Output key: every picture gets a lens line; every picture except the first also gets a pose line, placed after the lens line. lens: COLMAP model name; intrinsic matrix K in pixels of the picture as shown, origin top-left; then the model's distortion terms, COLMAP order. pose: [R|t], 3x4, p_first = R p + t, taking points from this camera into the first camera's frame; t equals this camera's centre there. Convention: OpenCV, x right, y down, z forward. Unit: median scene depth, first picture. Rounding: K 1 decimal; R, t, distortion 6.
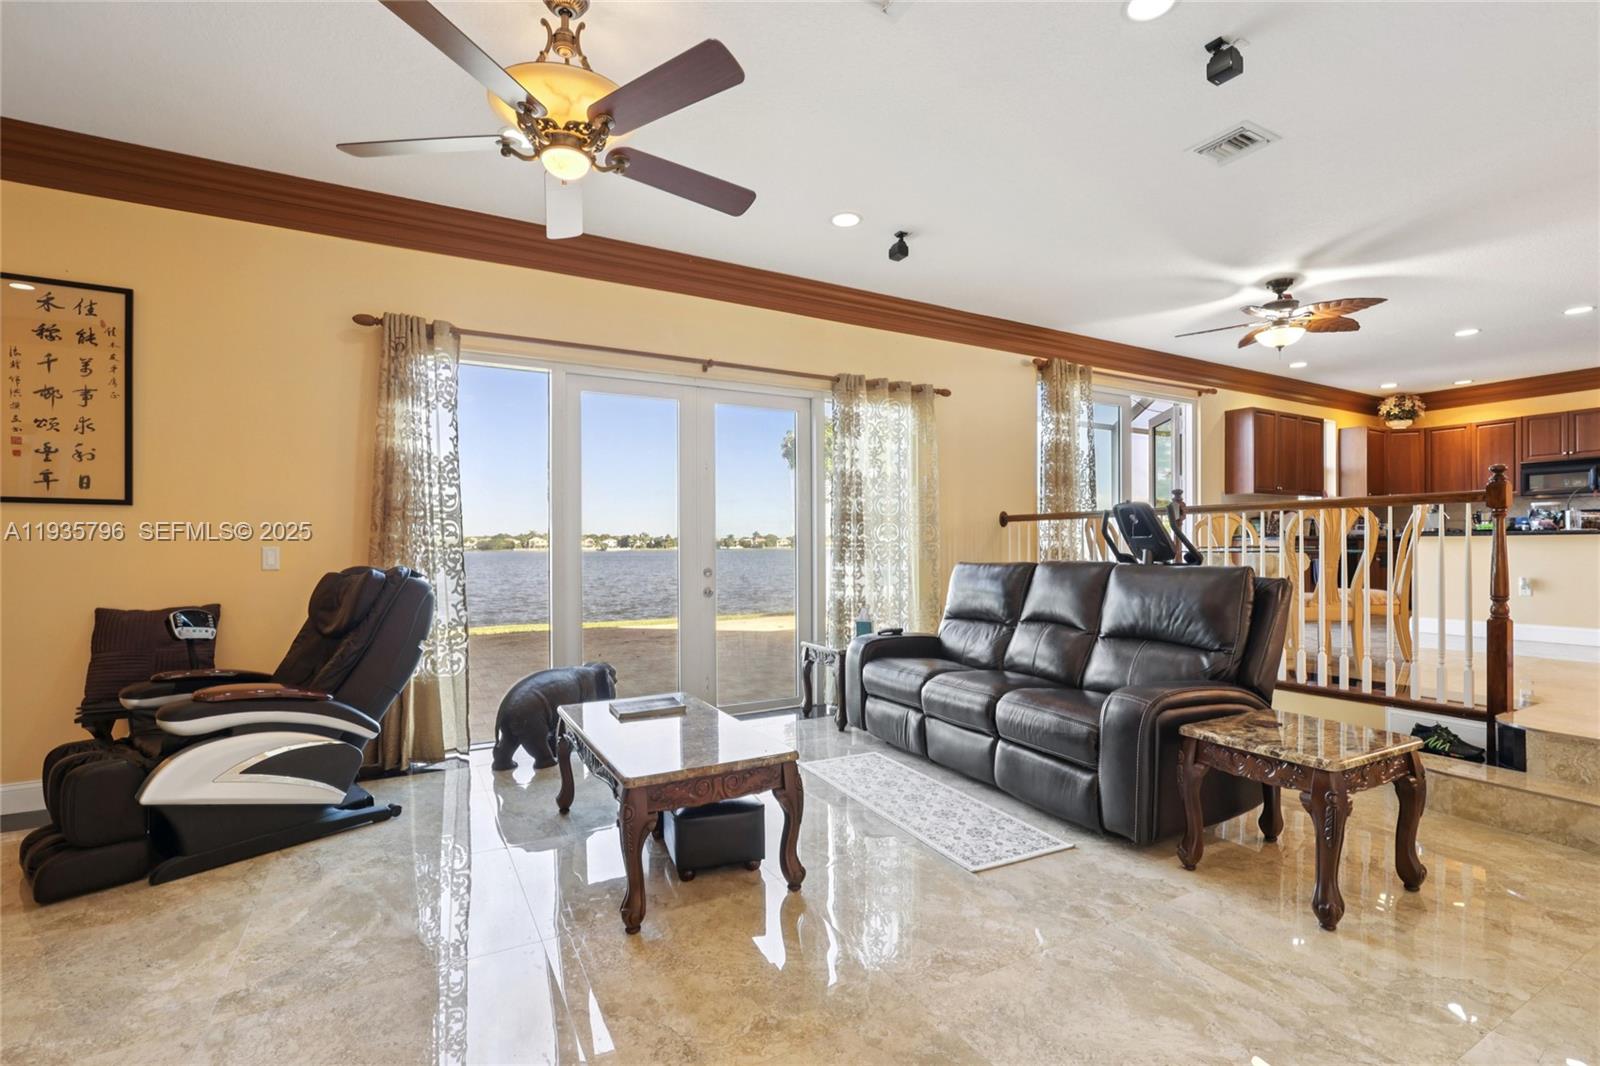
lens RADIAL K [[726.0, 0, 821.2], [0, 726.0, 543.2], [0, 0, 1]] dist [-0.036147, 0.013067]
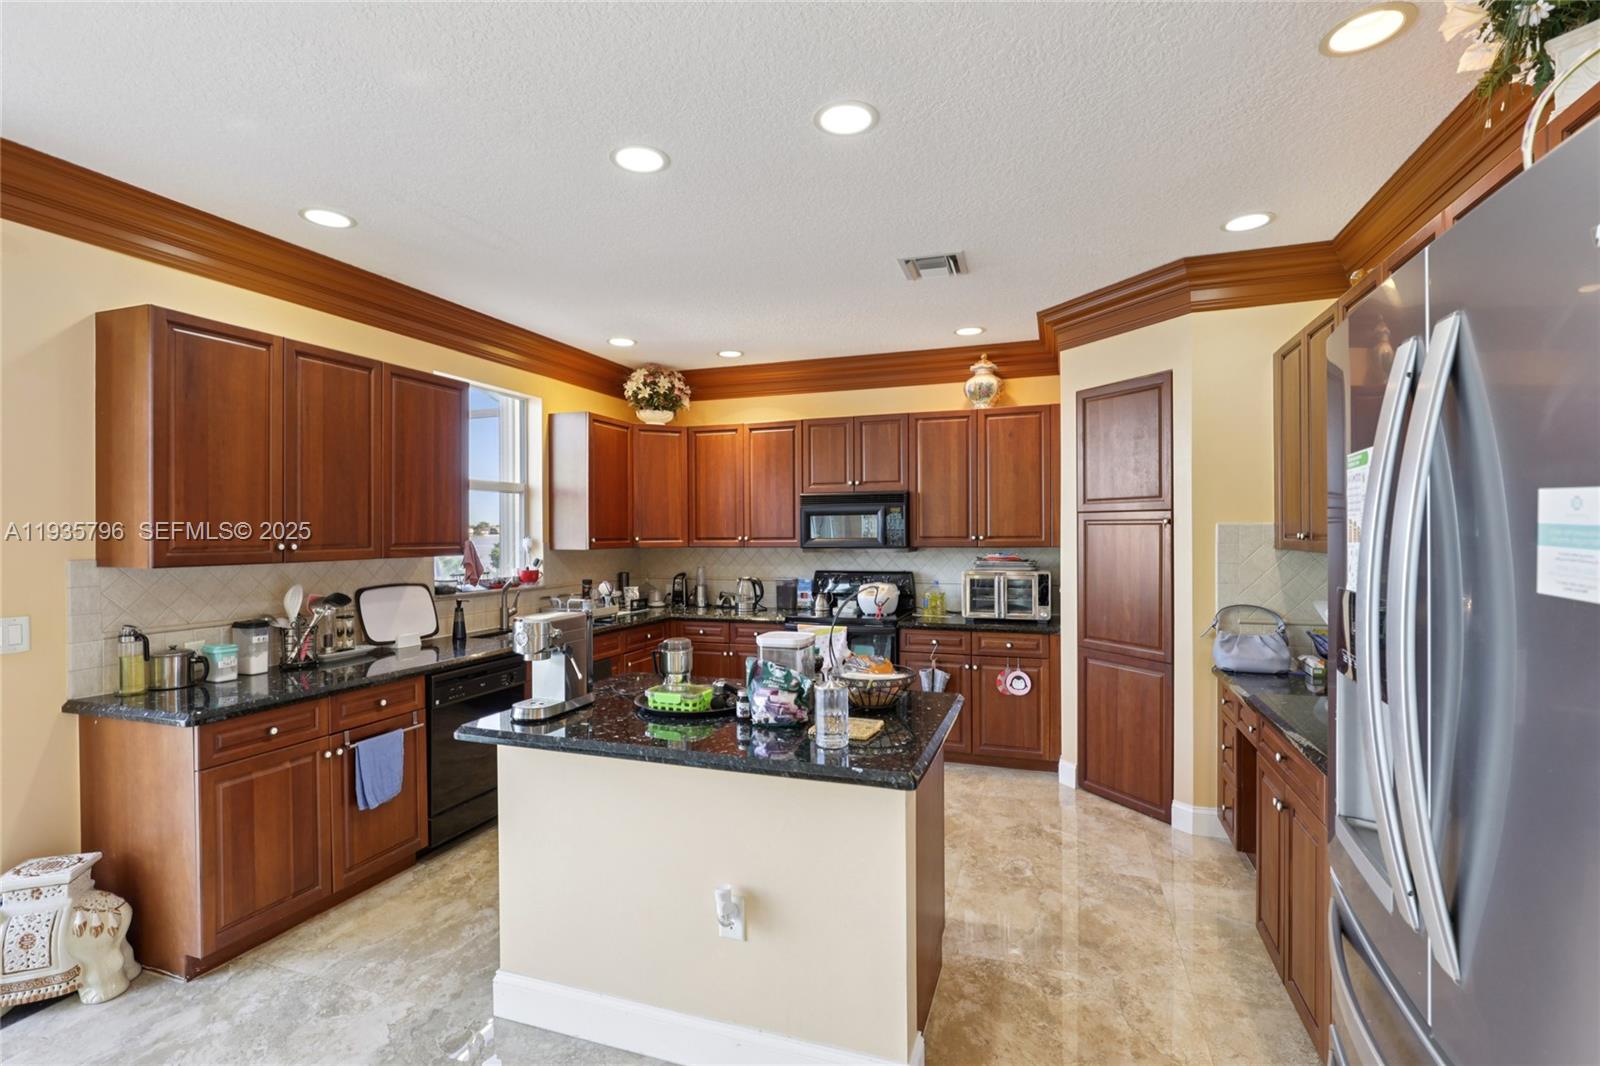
lens RADIAL K [[724.1, 0, 806.6], [0, 724.1, 538.1], [0, 0, 1]] dist [-0.012324, 0.000477]
pose [[0.751924, -0.007413, 0.659208, 0.529428], [-0.000705, 0.999927, 0.012049, -0.076219], [-0.659250, -0.009525, 0.751864, 0.480678]]
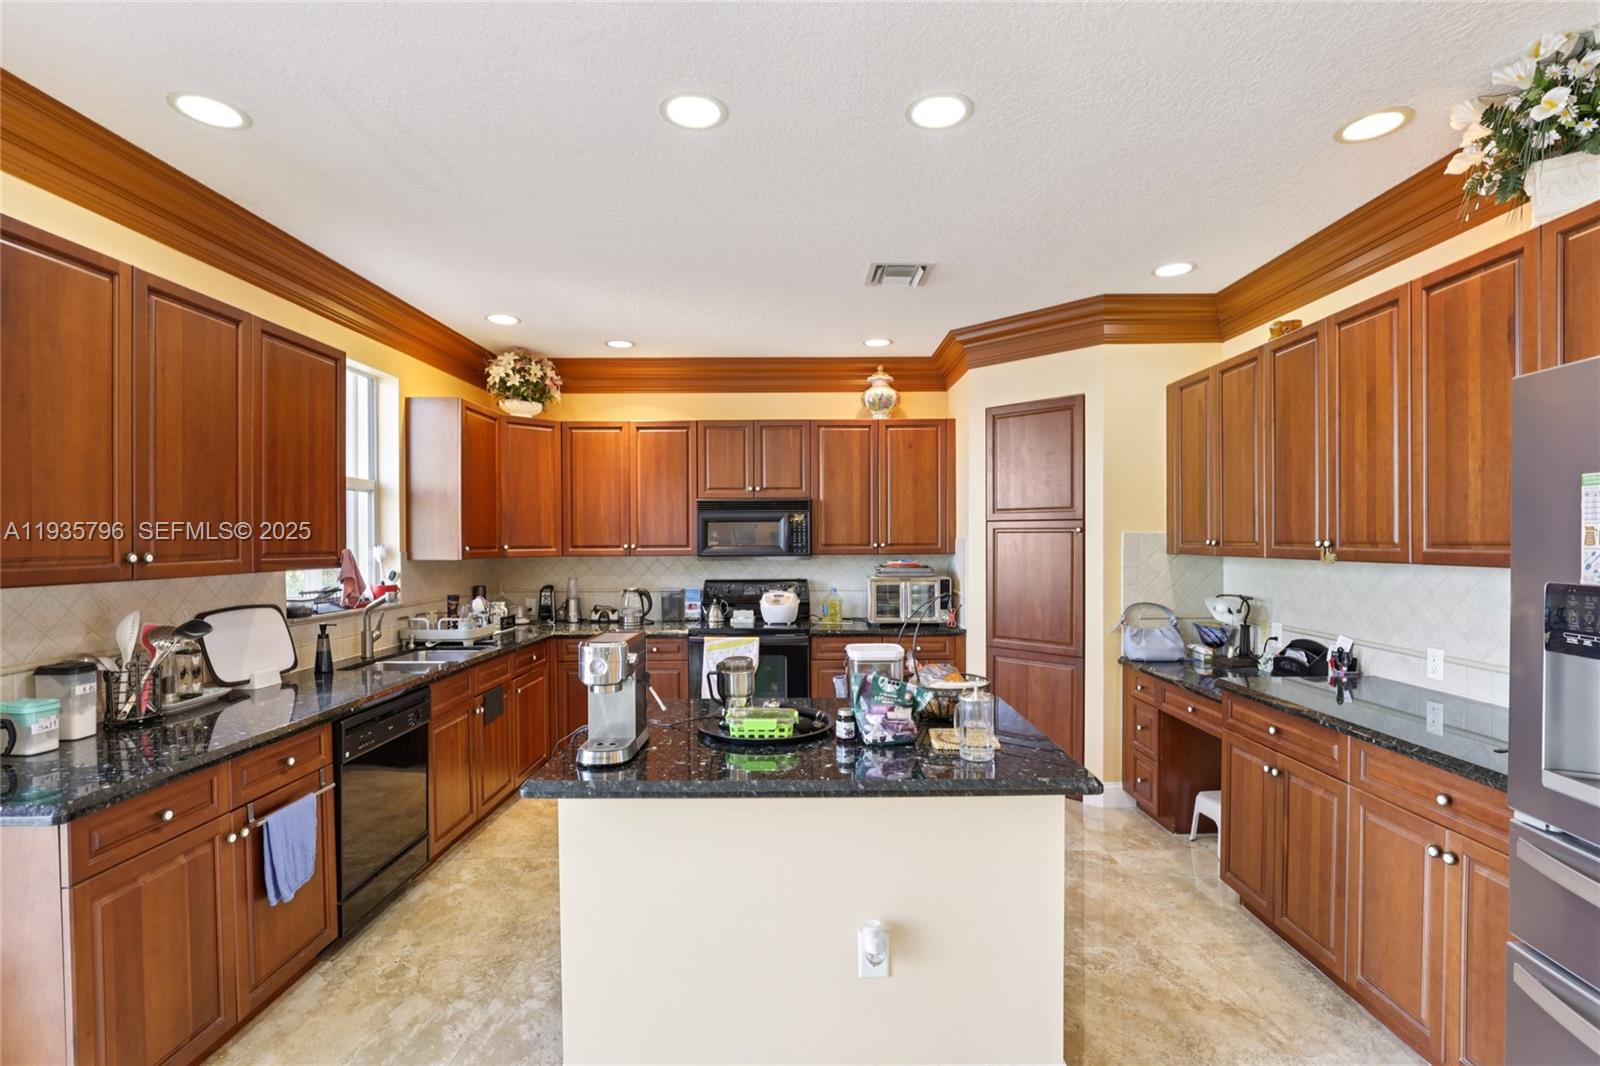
lens RADIAL K [[723.8, 0, 805.6], [0, 723.8, 551.7], [0, 0, 1]] dist [-0.025474, 0.007017]
pose [[0.494094, -0.014877, 0.869281, 0.472079], [-0.002451, 0.999826, 0.018504, -0.075063], [-0.869405, -0.011273, 0.493972, 0.579141]]
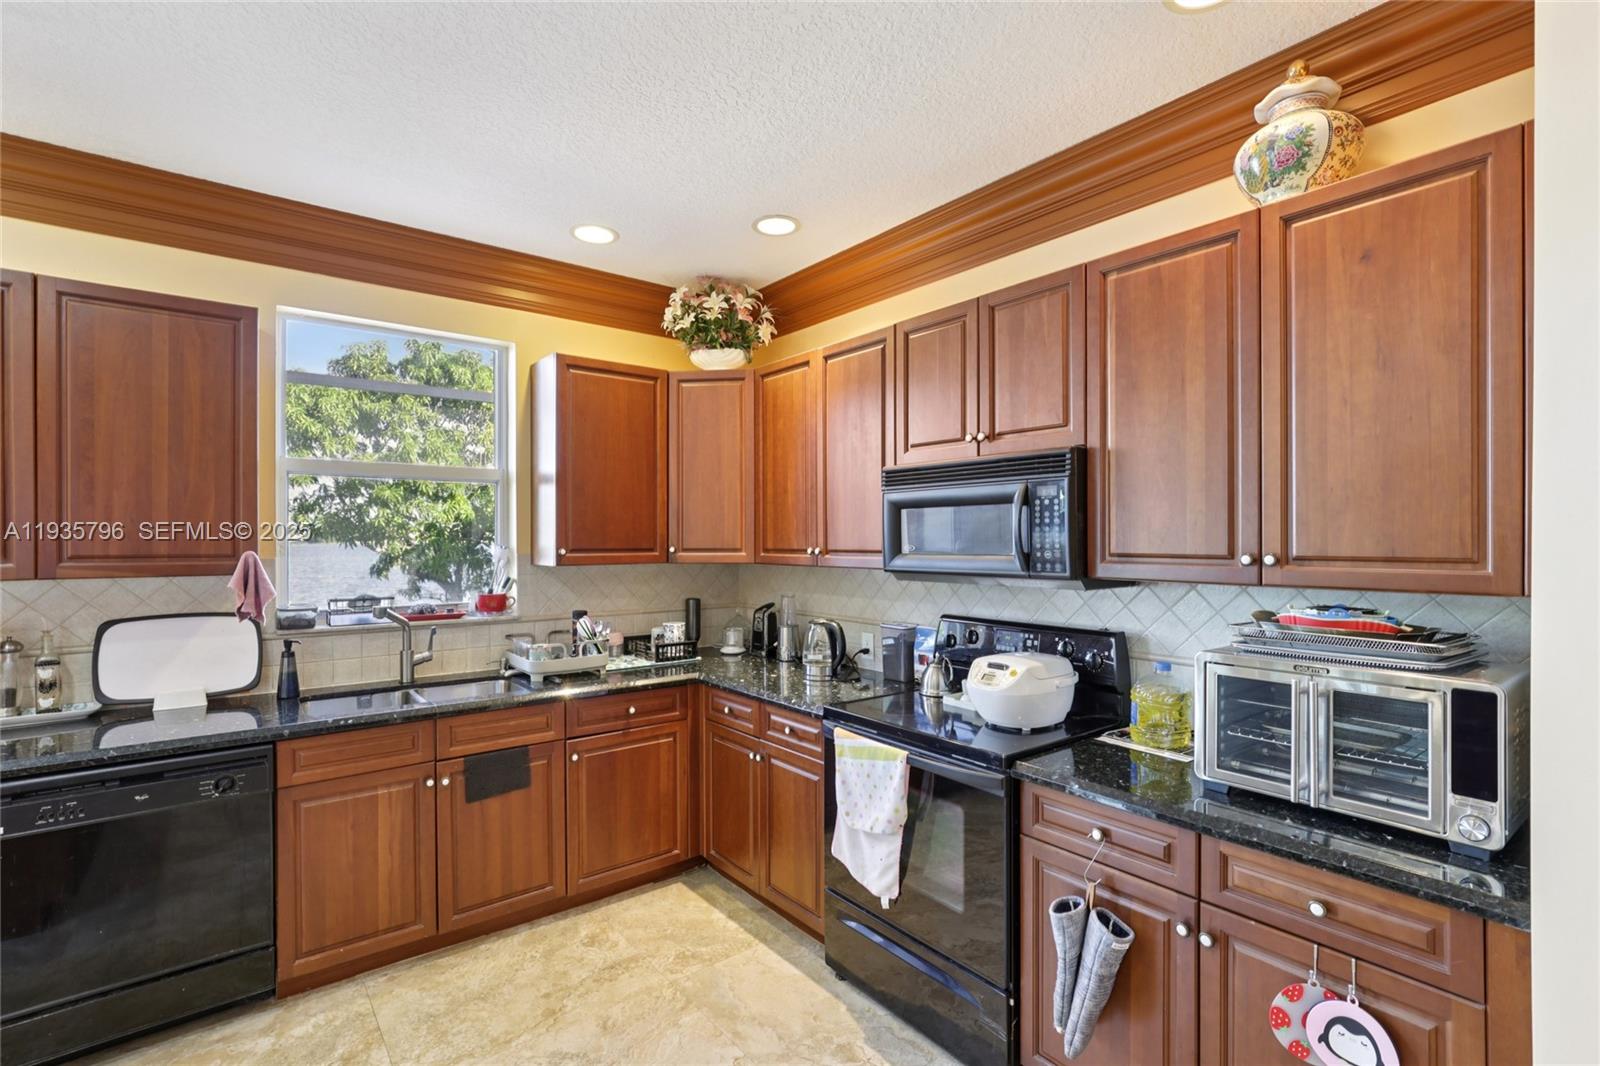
lens RADIAL K [[738.6, 0, 806.9], [0, 738.6, 537.0], [0, 0, 1]] dist [-0.001857, 0.000081]
pose [[0.987922, 0.001202, 0.154947, 0.832279], [-0.002074, 0.999983, 0.005467, -0.077148], [-0.154938, -0.005723, 0.987908, 0.624871]]
